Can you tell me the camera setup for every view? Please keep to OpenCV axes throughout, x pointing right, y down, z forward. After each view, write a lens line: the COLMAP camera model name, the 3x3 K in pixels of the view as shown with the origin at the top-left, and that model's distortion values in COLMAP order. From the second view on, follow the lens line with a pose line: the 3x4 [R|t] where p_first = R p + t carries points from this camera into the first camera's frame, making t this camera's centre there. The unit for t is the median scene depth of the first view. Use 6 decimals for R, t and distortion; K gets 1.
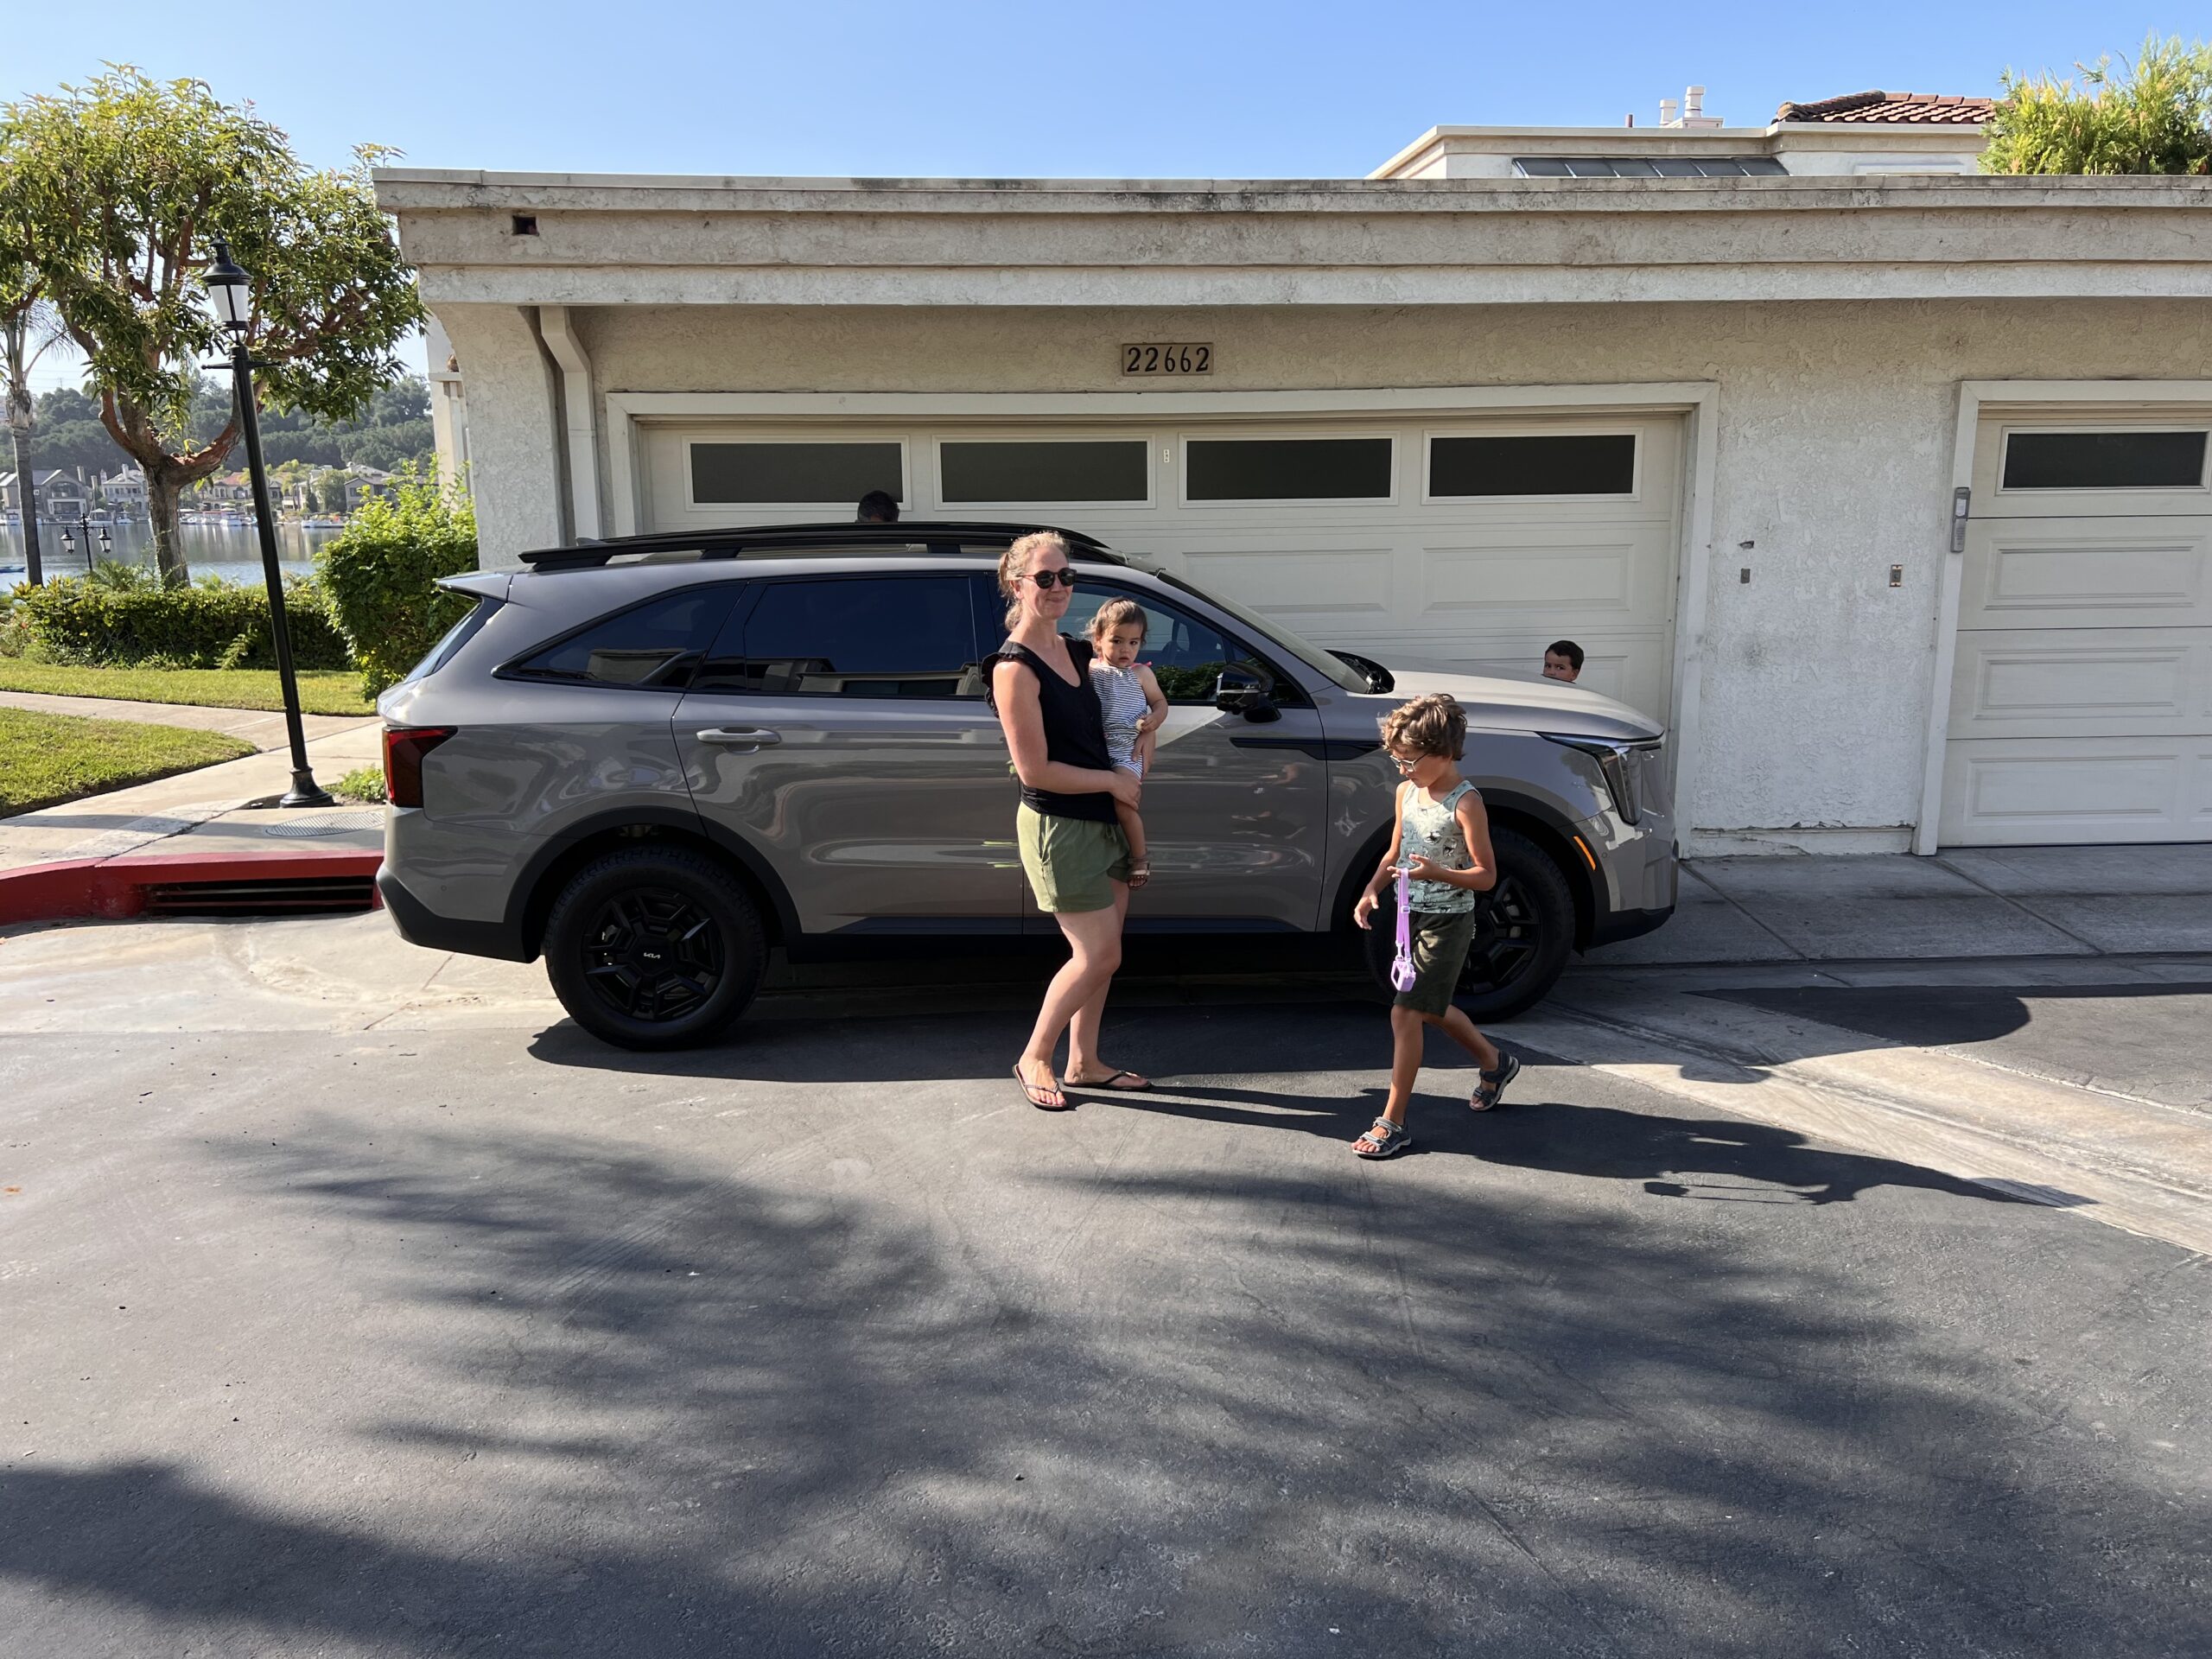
lens RADIAL K [[1644.1, 0, 1106.0], [0, 1644.1, 829.5], [0, 0, 1]] dist [0.043852, -0.043798]
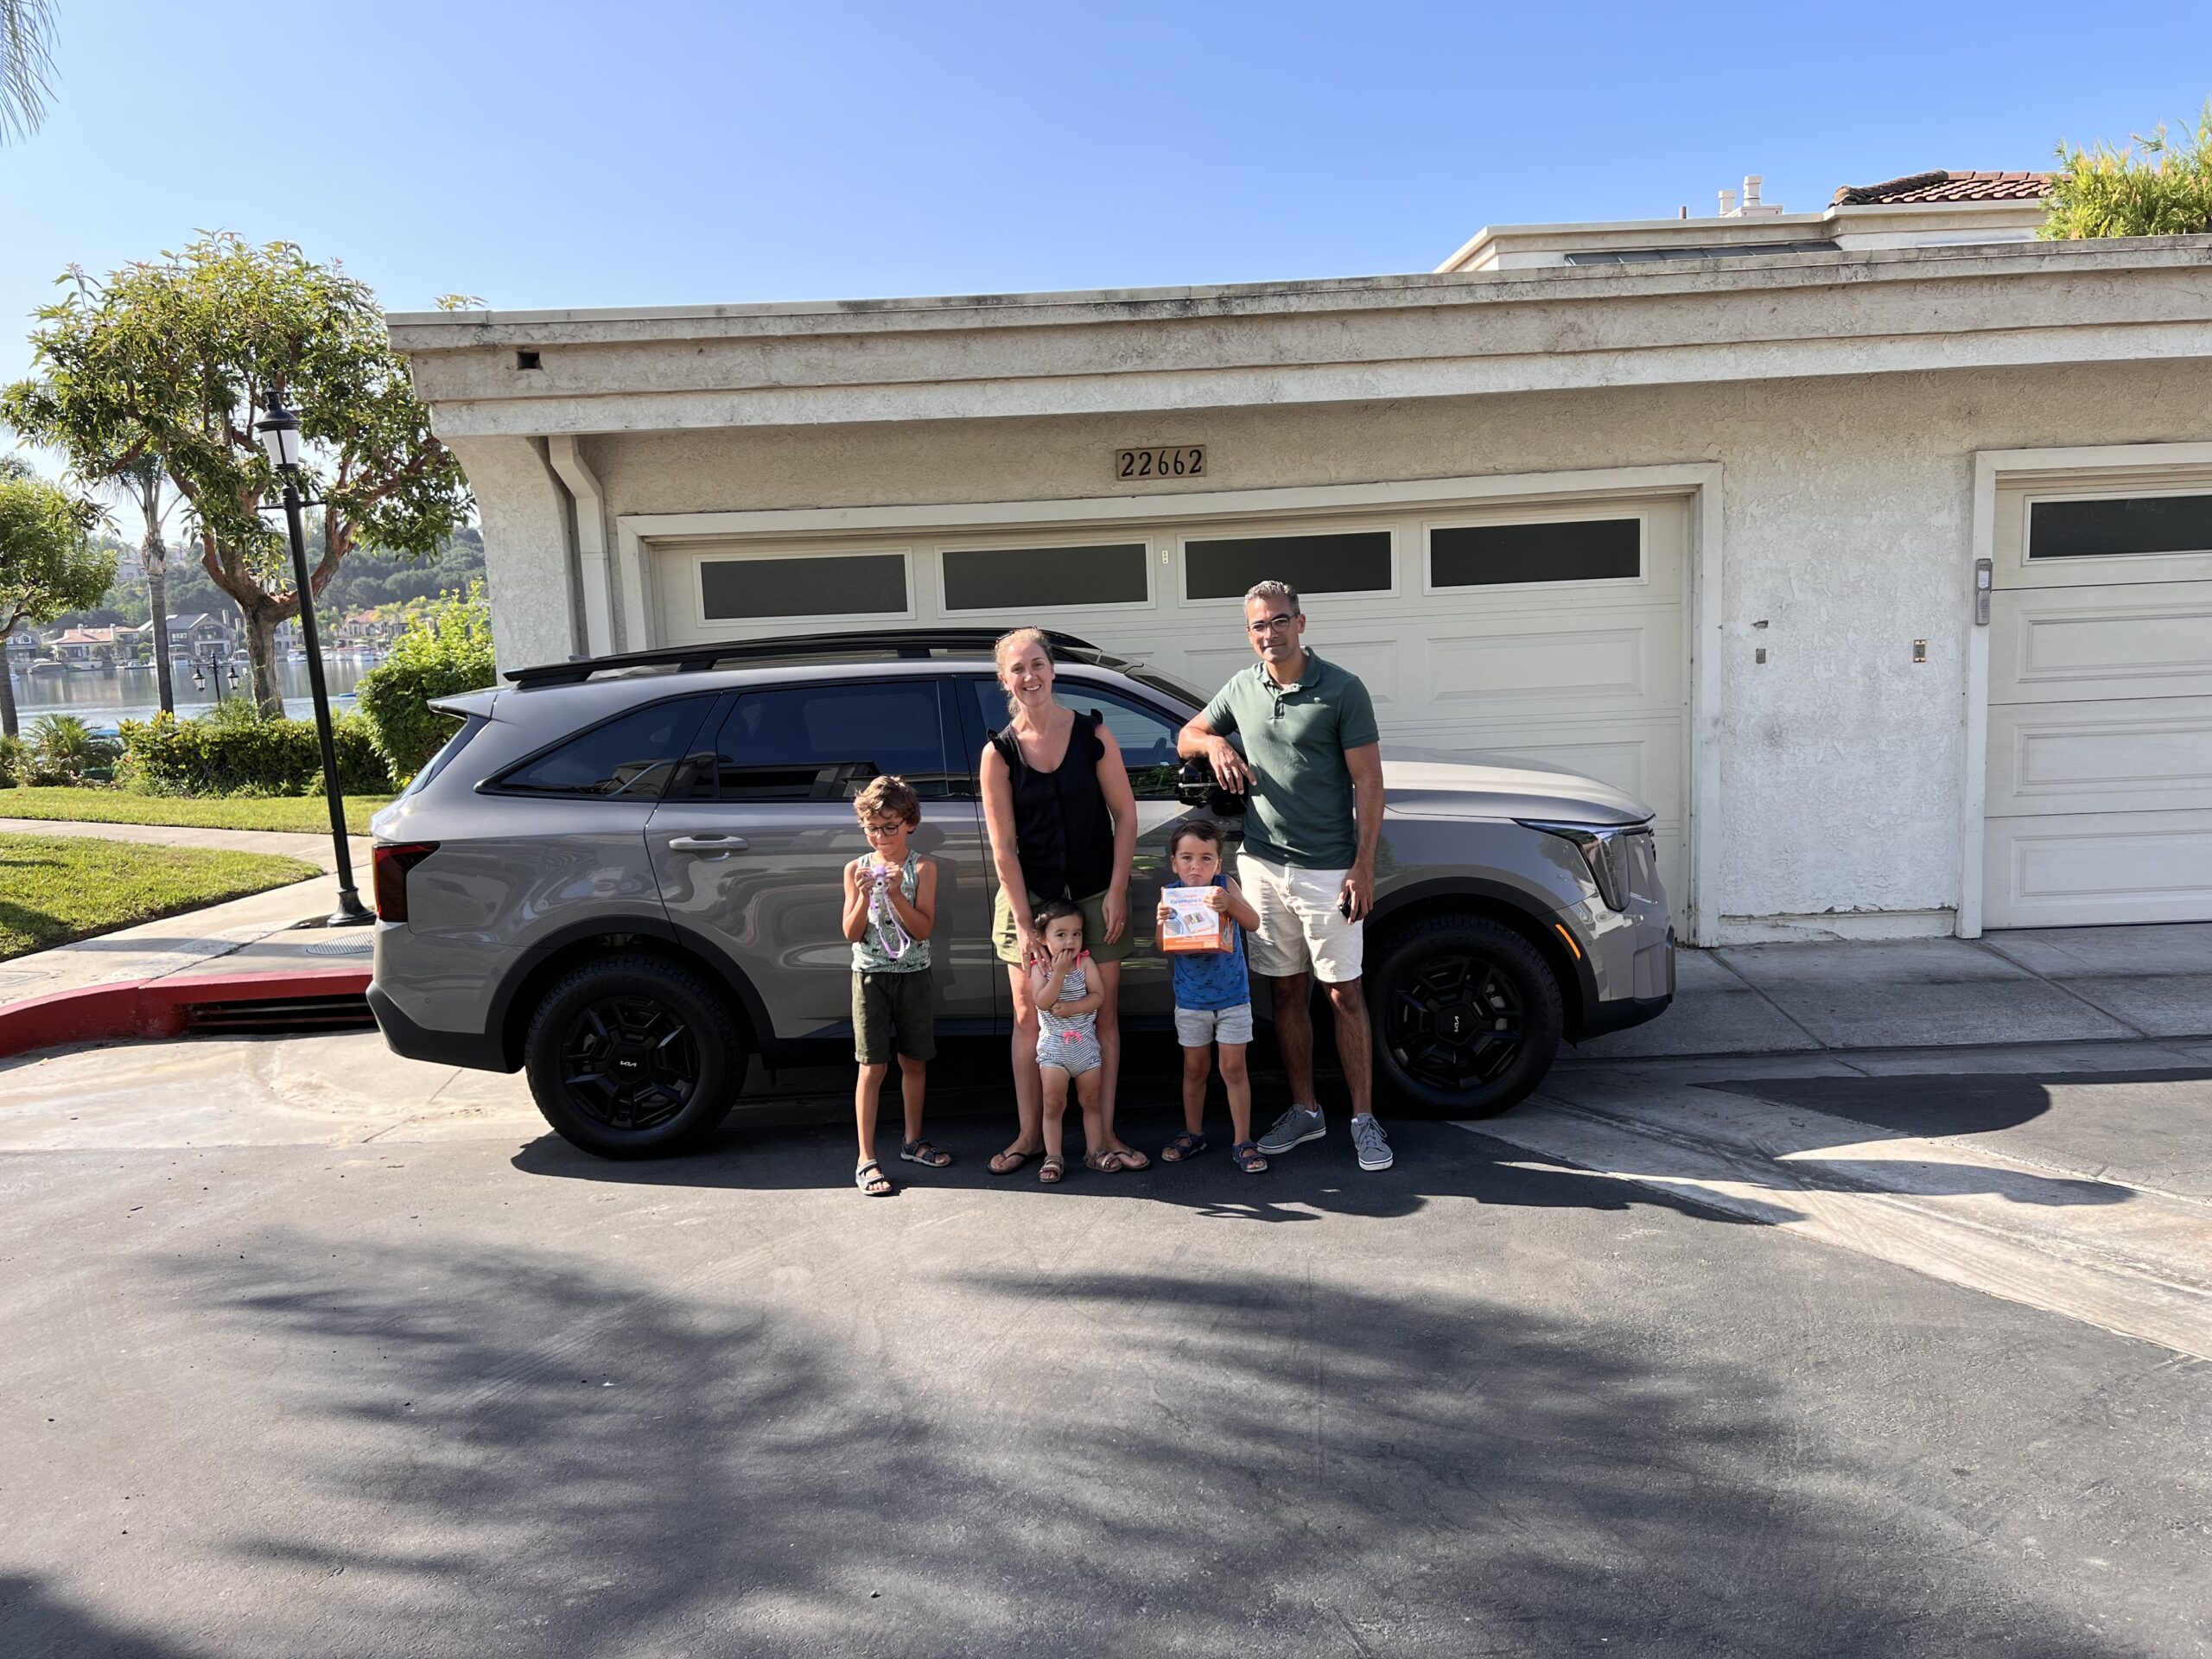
lens RADIAL K [[1642.6, 0, 1101.5], [0, 1642.6, 835.3], [0, 0, 1]] dist [0.047400, -0.050189]
pose [[0.997560, -0.025898, -0.064827, 0.066209], [0.021951, 0.997904, -0.060878, 0.004009], [0.066268, 0.059306, 0.996038, 0.006667]]
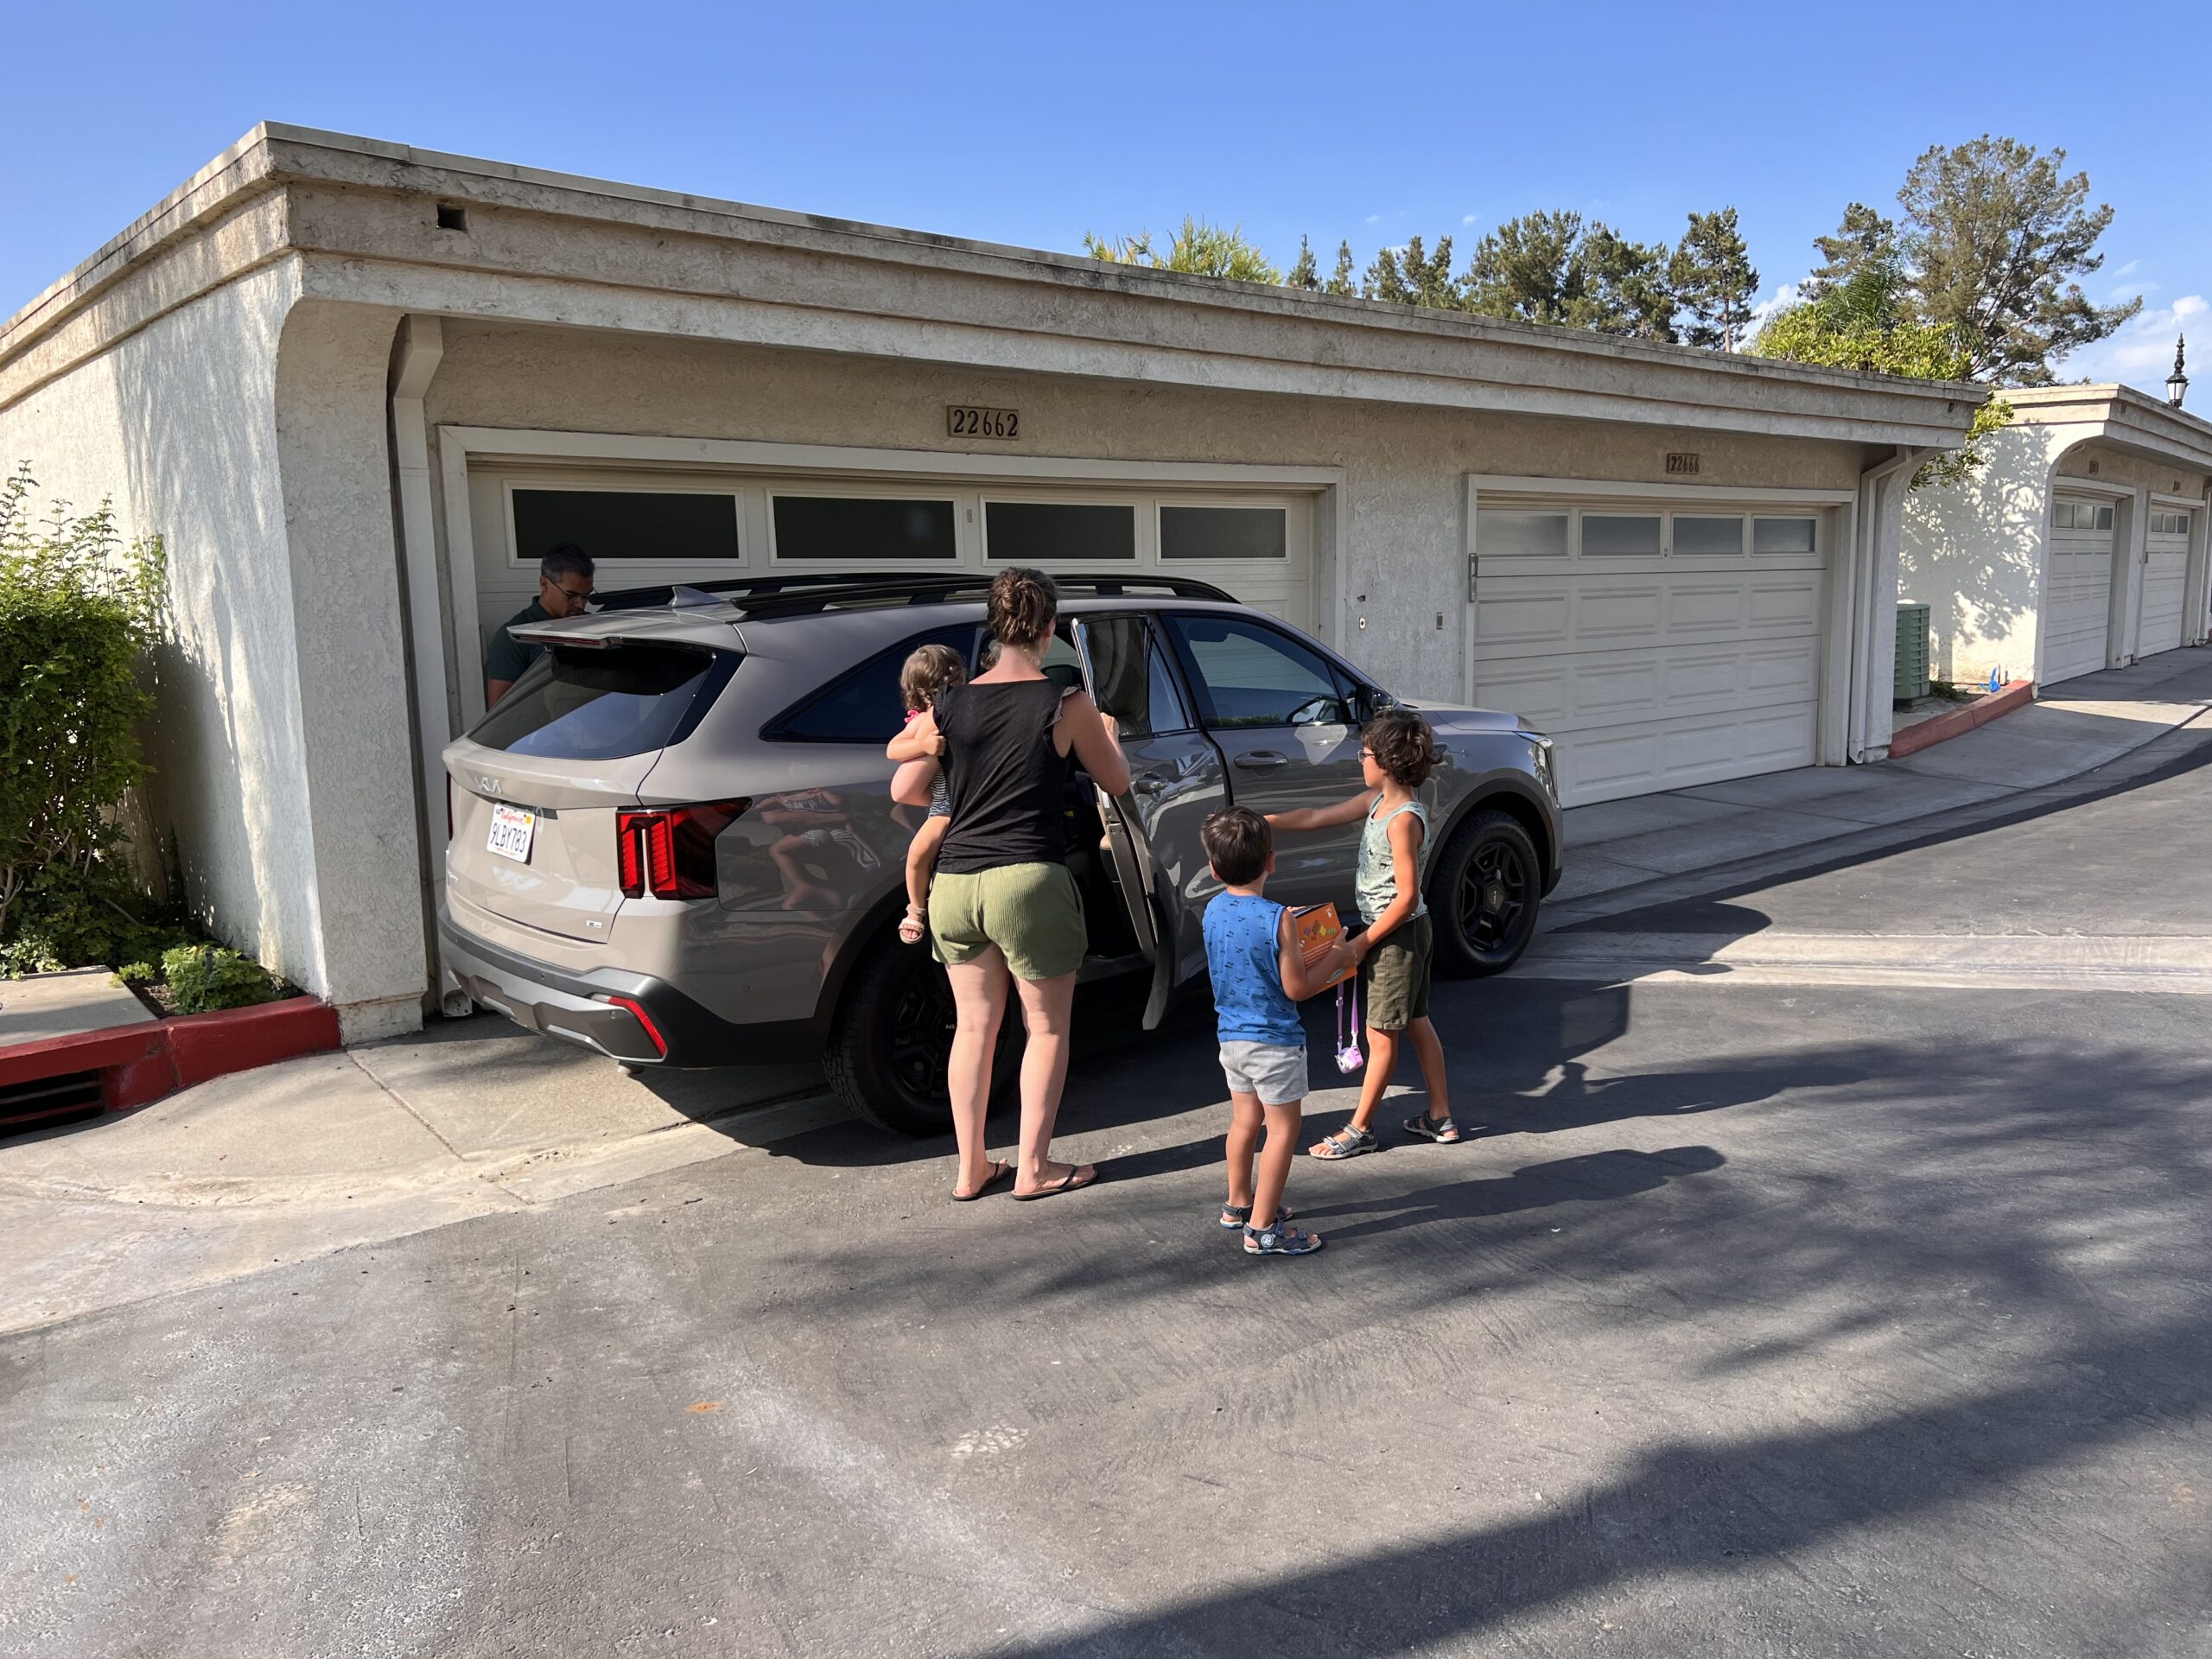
lens RADIAL K [[1659.5, 0, 1108.6], [0, 1659.5, 842.2], [0, 0, 1]] dist [0.046192, -0.052979]
pose [[0.781835, -0.099971, 0.615419, -0.626088], [0.132702, 0.991127, -0.007584, -0.006571], [-0.609200, 0.087597, 0.788164, 0.166887]]
